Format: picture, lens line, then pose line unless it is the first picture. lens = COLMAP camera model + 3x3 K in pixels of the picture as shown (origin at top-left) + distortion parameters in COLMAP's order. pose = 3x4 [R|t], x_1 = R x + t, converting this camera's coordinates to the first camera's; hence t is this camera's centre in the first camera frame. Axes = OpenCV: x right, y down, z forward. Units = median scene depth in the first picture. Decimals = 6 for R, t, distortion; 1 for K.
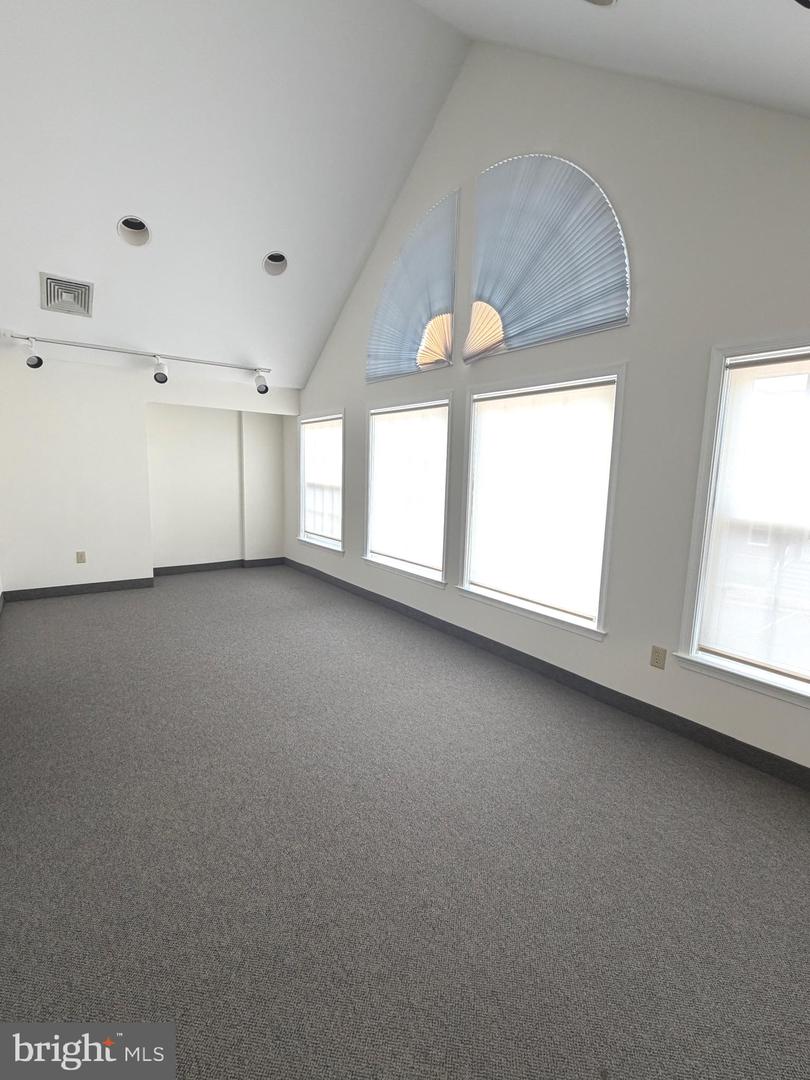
lens RADIAL K [[492.9, 0, 396.5], [0, 492.9, 543.6], [0, 0, 1]] dist [0.000352, 0.000372]
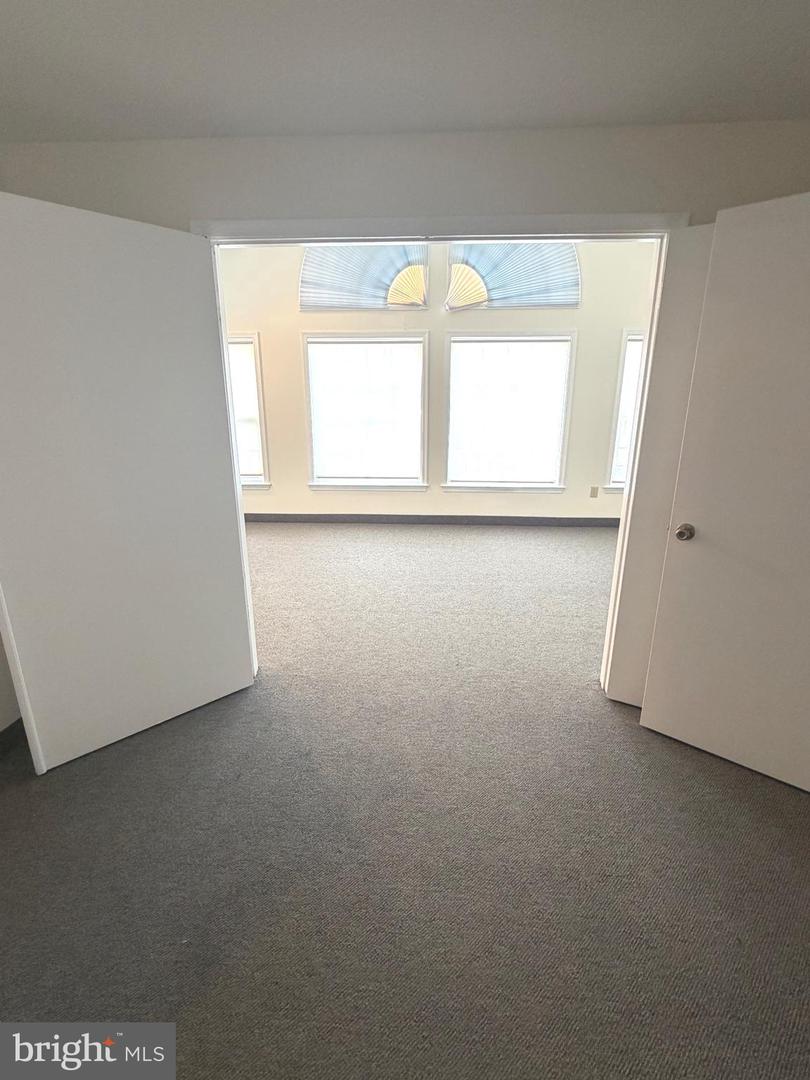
lens RADIAL K [[492.9, 0, 404.2], [0, 492.9, 540.4], [0, 0, 1]] dist [0.000352, 0.000372]
pose [[0.621018, -0.230849, 0.749030, -1.133408], [0.136411, 0.972892, 0.186745, -0.037065], [-0.771835, -0.013796, 0.635673, 0.270710]]
